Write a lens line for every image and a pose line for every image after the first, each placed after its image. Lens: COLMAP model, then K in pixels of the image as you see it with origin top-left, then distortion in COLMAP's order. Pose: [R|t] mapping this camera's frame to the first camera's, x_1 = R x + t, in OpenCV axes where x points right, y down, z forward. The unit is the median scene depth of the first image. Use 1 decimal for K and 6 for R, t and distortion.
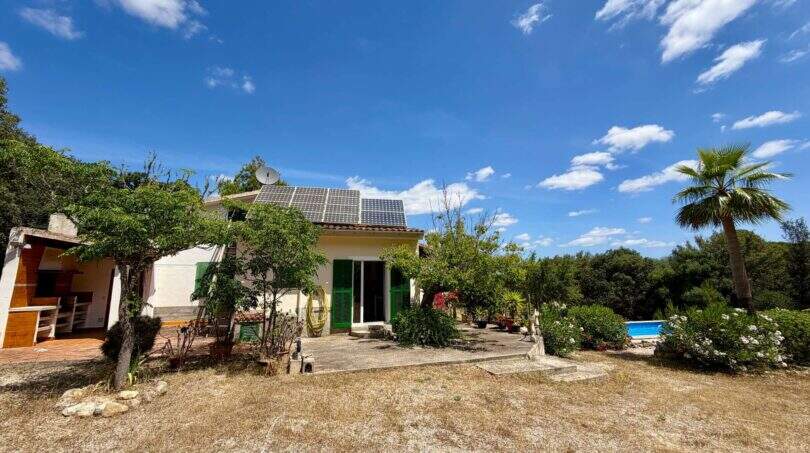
lens RADIAL K [[322.6, 0, 405.0], [0, 322.6, 226.5], [0, 0, 1]] dist [0.015790, 0.000183]
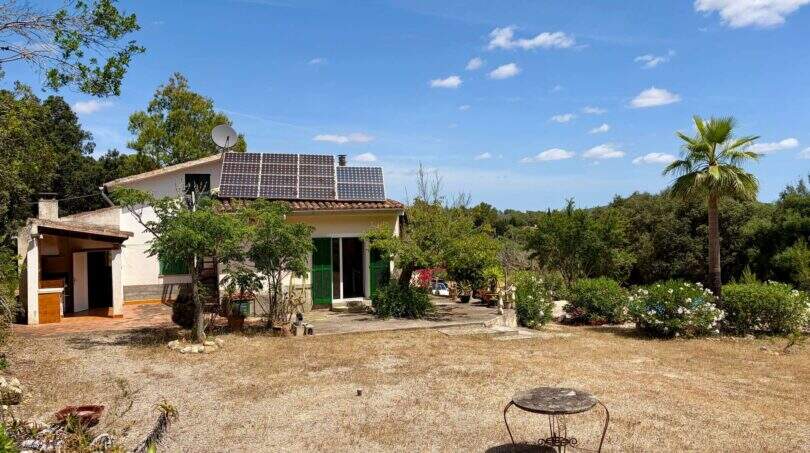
lens RADIAL K [[574.8, 0, 405.0], [0, 574.8, 226.5], [0, 0, 1]] dist [0.109499, -0.002166]
pose [[0.999825, -0.007282, 0.017223, 0.035145], [0.004301, 0.985918, 0.167175, -0.226506], [-0.018198, -0.167072, 0.985777, -0.746596]]
